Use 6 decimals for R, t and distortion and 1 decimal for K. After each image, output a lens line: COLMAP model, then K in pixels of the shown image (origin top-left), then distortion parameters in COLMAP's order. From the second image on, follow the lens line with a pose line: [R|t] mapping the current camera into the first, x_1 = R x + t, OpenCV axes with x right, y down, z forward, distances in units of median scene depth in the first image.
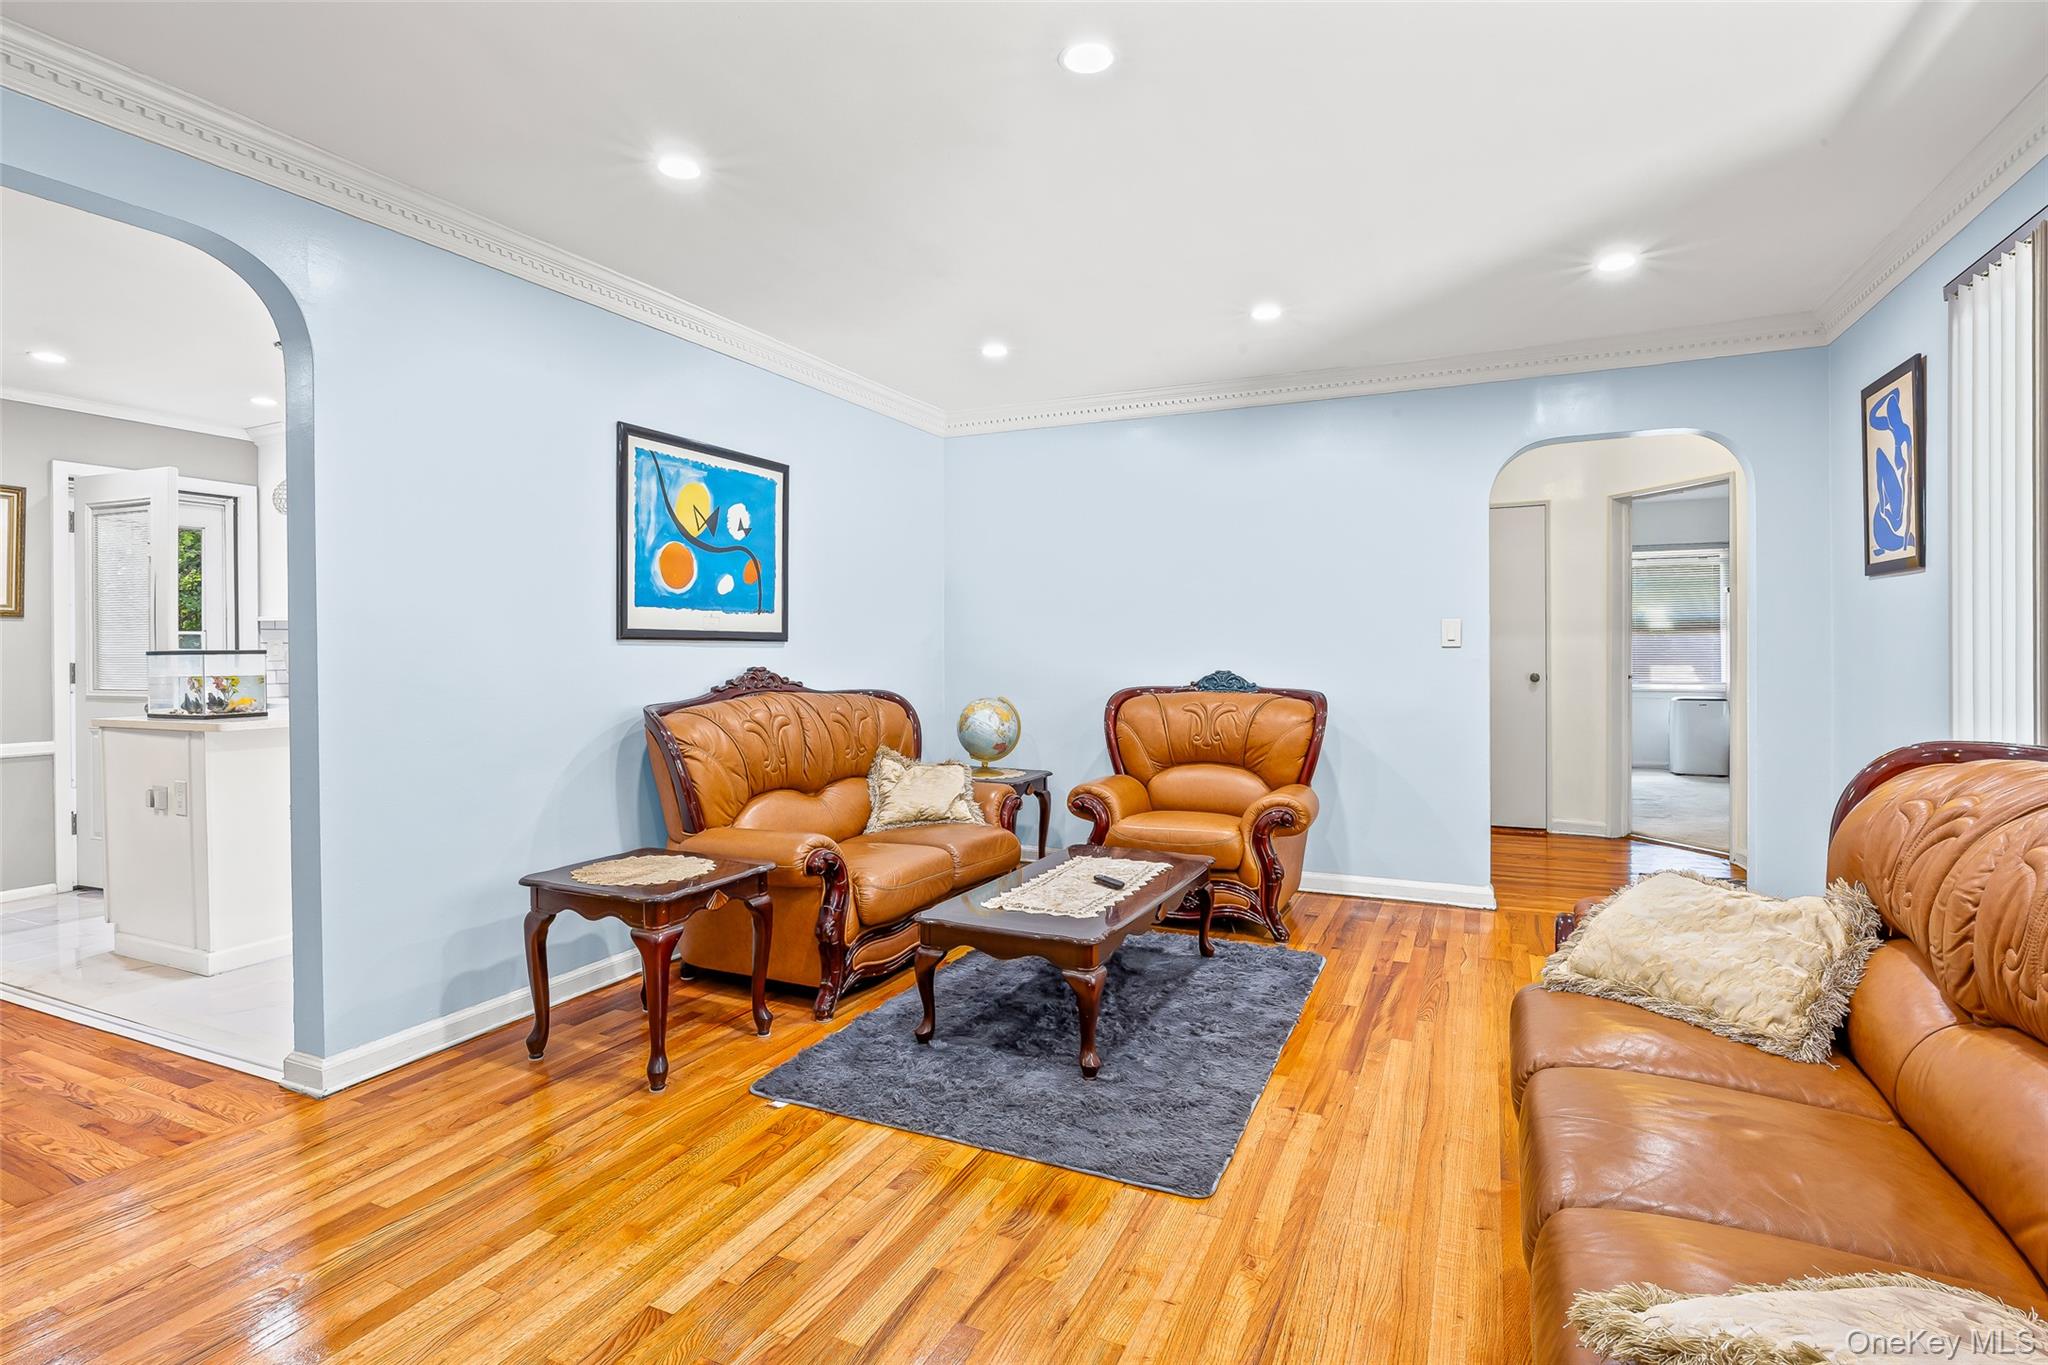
lens RADIAL K [[1007.4, 0, 1042.8], [0, 1007.4, 660.1], [0, 0, 1]] dist [0.000797, 0.000030]
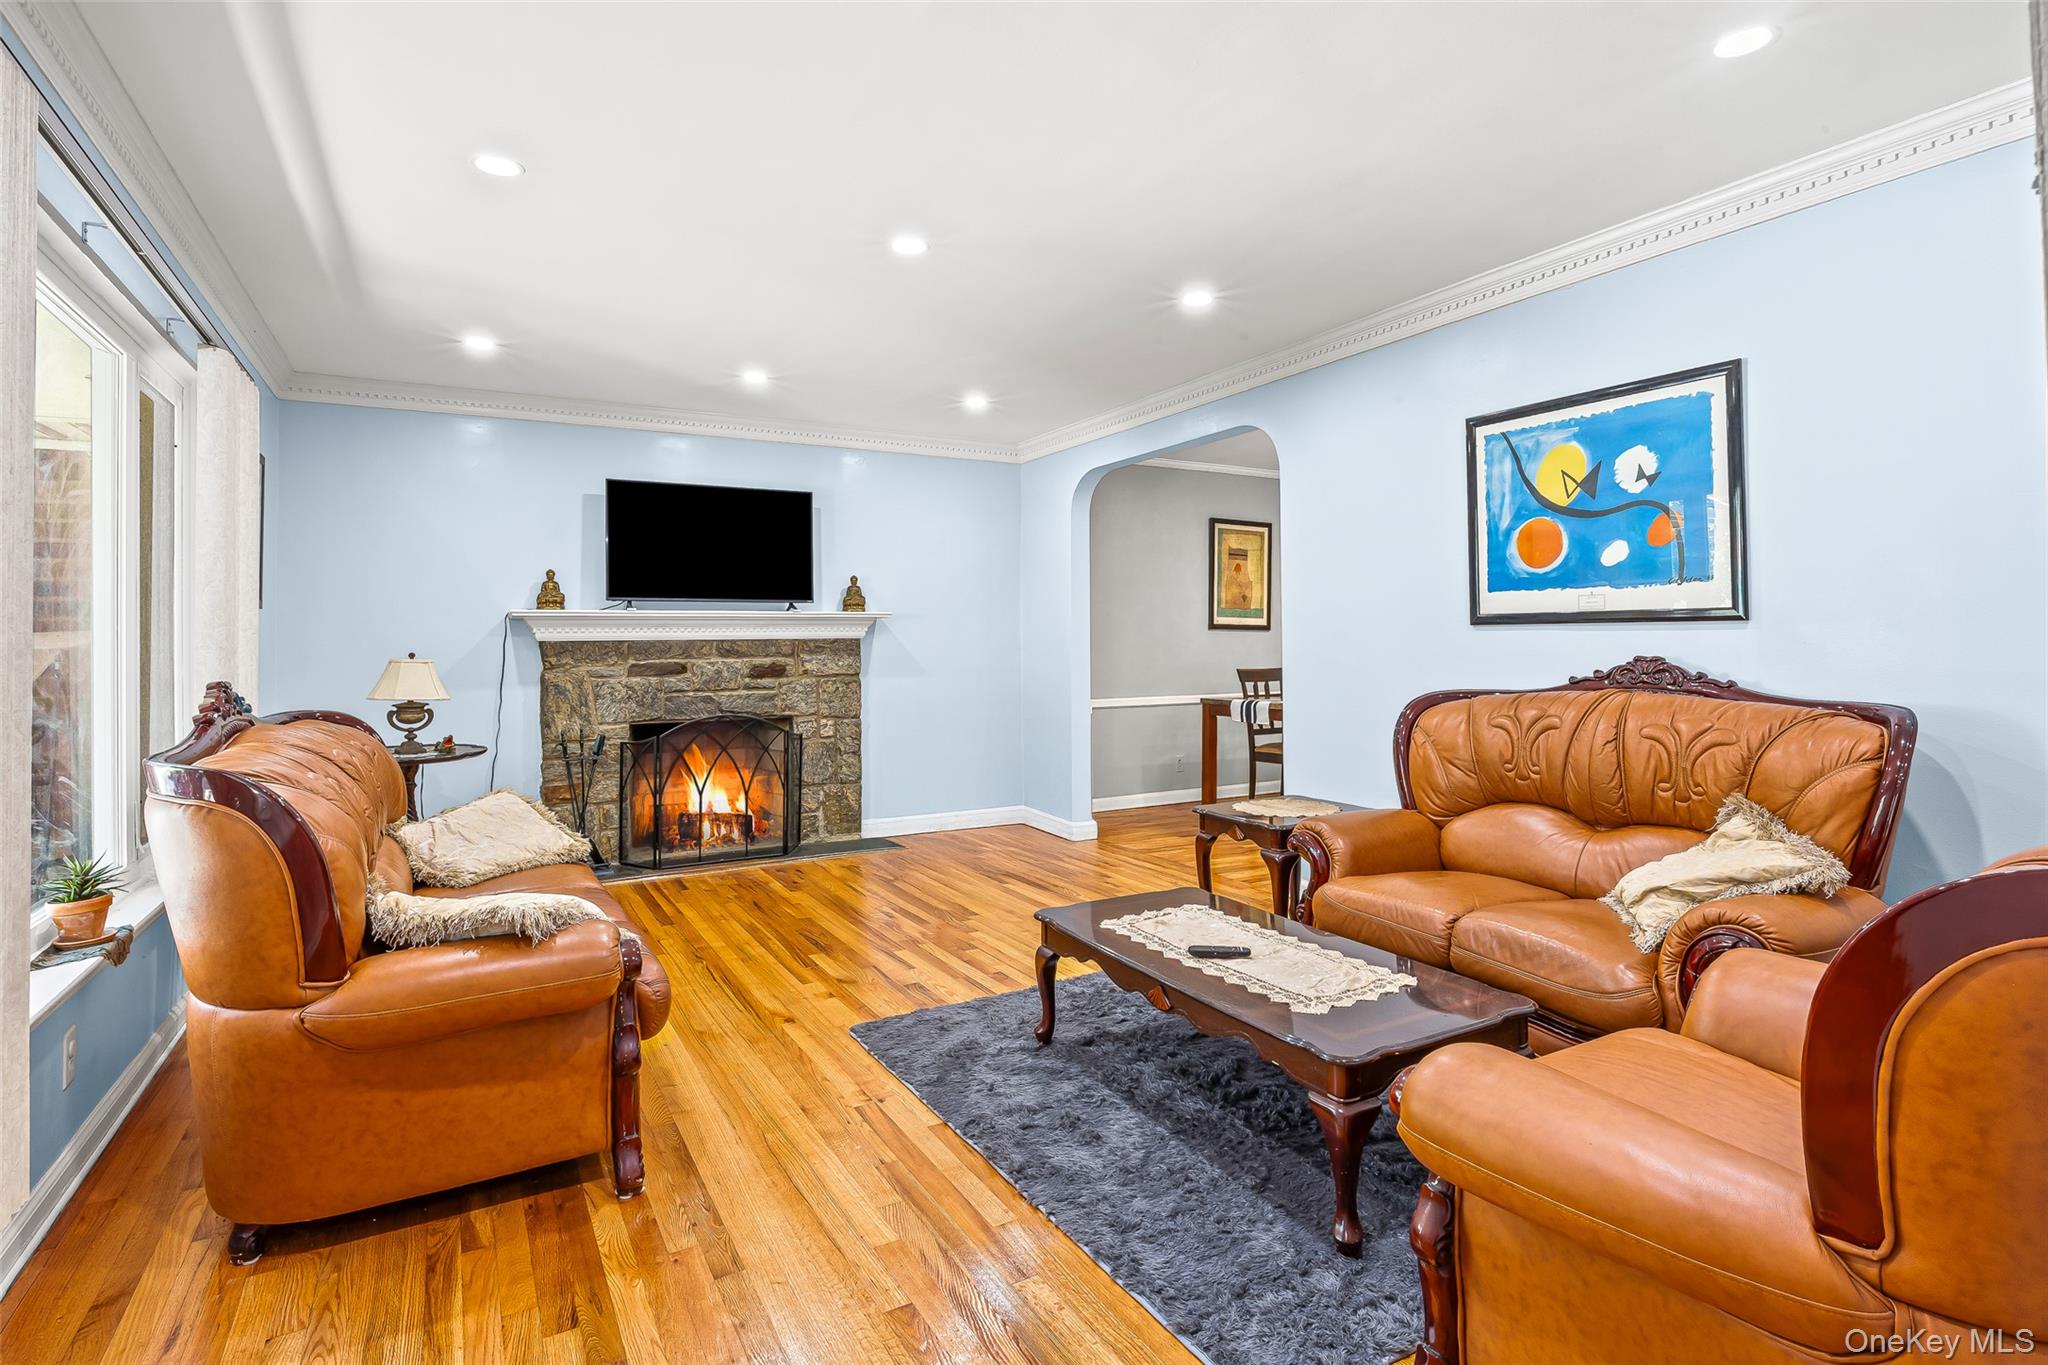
lens RADIAL K [[1007.4, 0, 1027.4], [0, 1007.4, 663.0], [0, 0, 1]] dist [0.000797, 0.000030]
pose [[-0.579898, 0.011796, -0.814604, 0.666519], [-0.011543, 0.999676, 0.022693, 0.000396], [0.814608, 0.022563, -0.579573, 1.166350]]
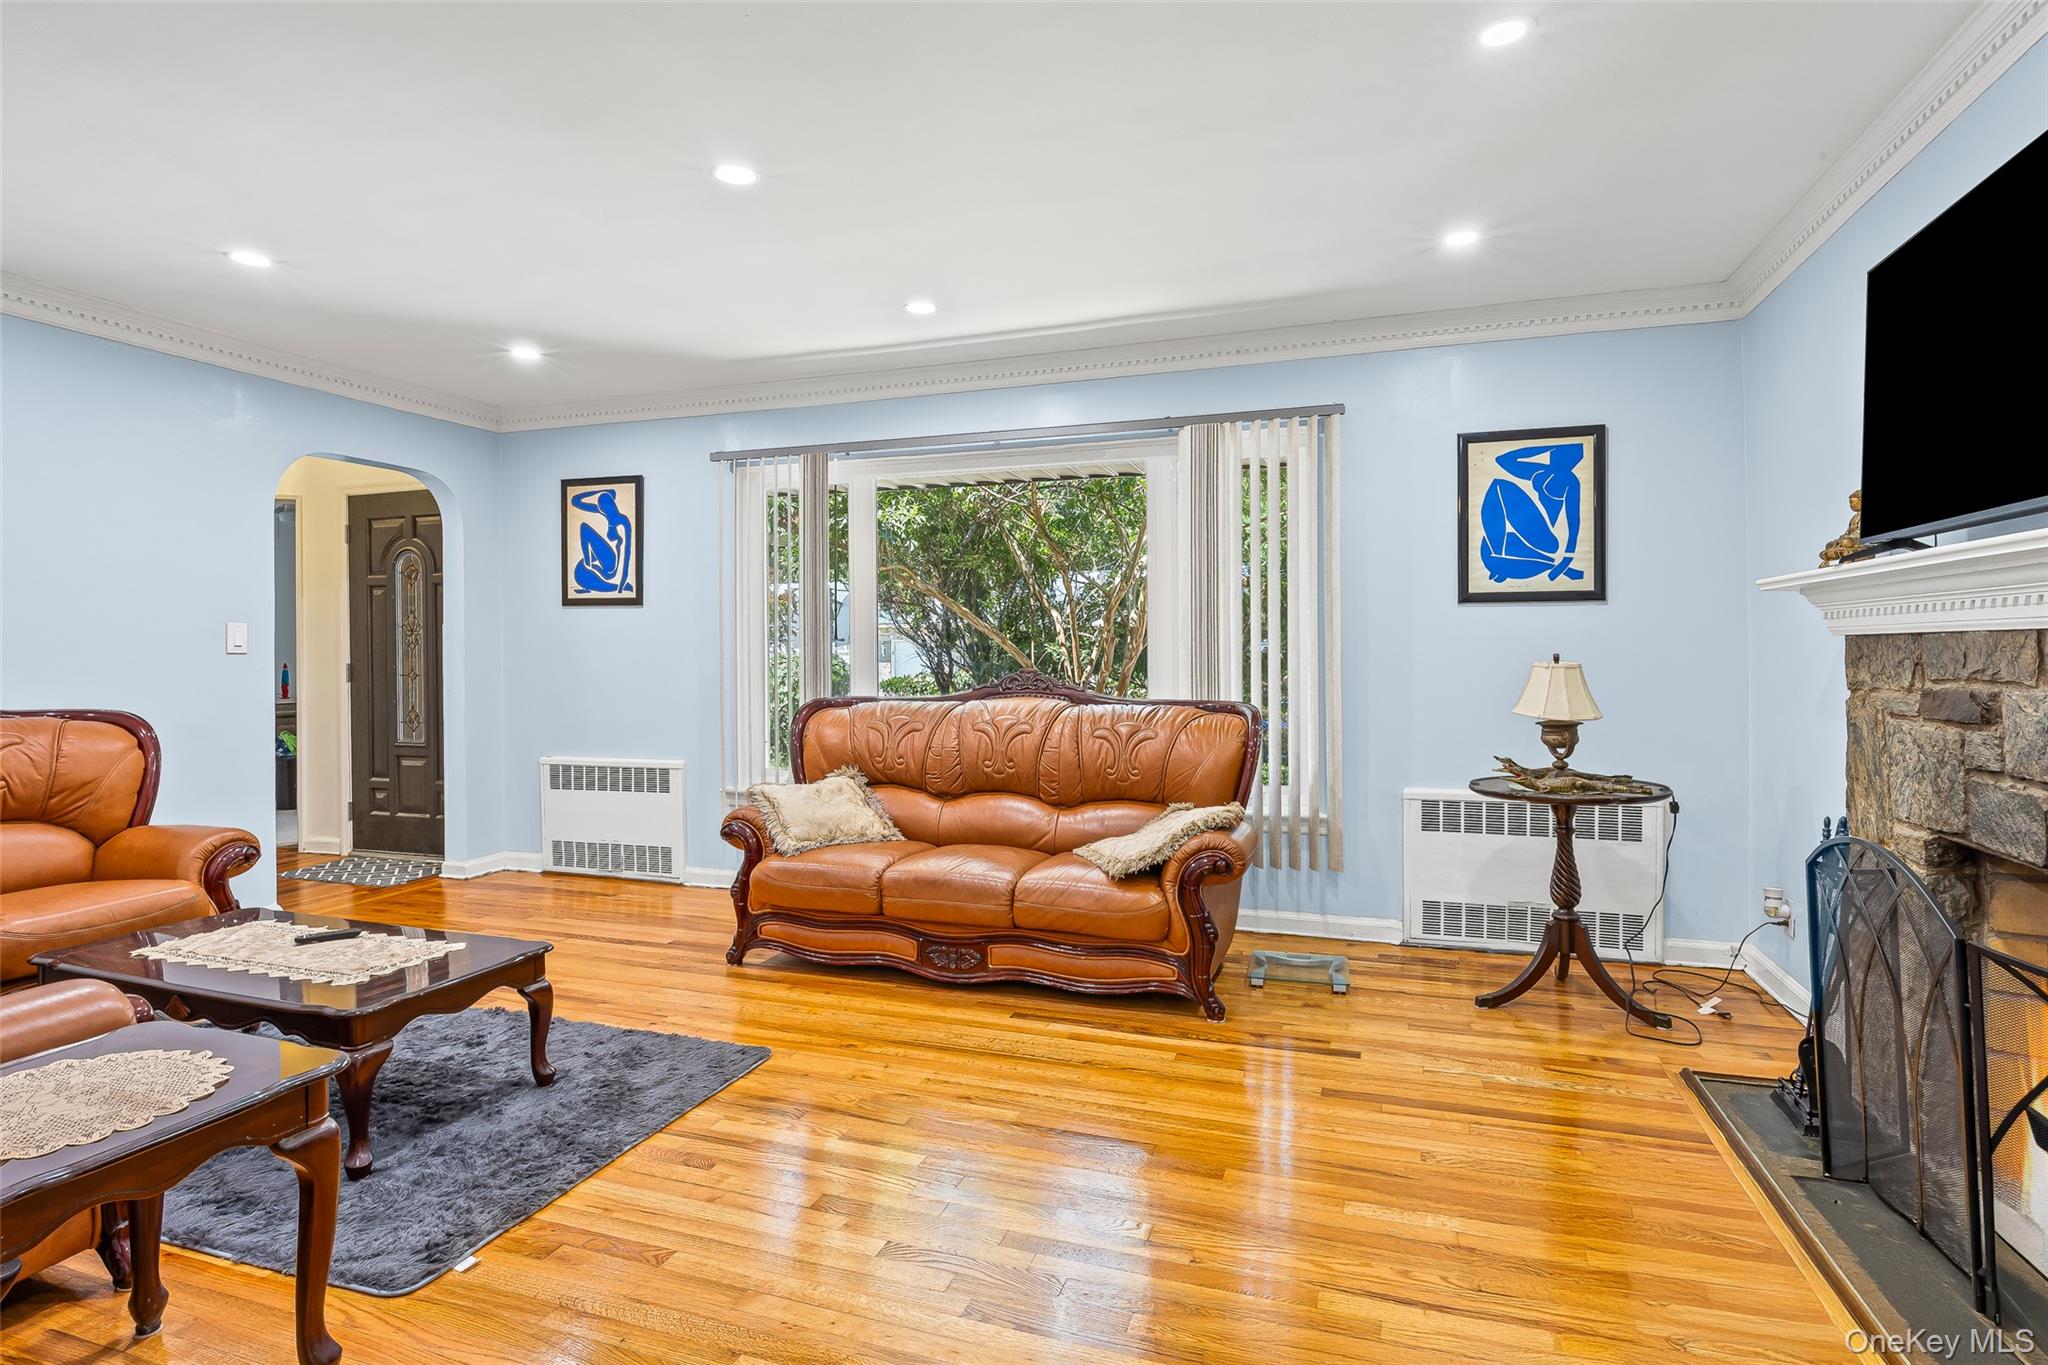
lens RADIAL K [[1077.3, 0, 1019.5], [0, 1077.3, 671.2], [0, 0, 1]] dist [0.002833, 0.000179]
pose [[-0.113928, -0.016460, 0.993353, -0.783896], [0.012303, 0.999763, 0.017977, -0.006406], [-0.993413, 0.014269, -0.113699, 0.482881]]
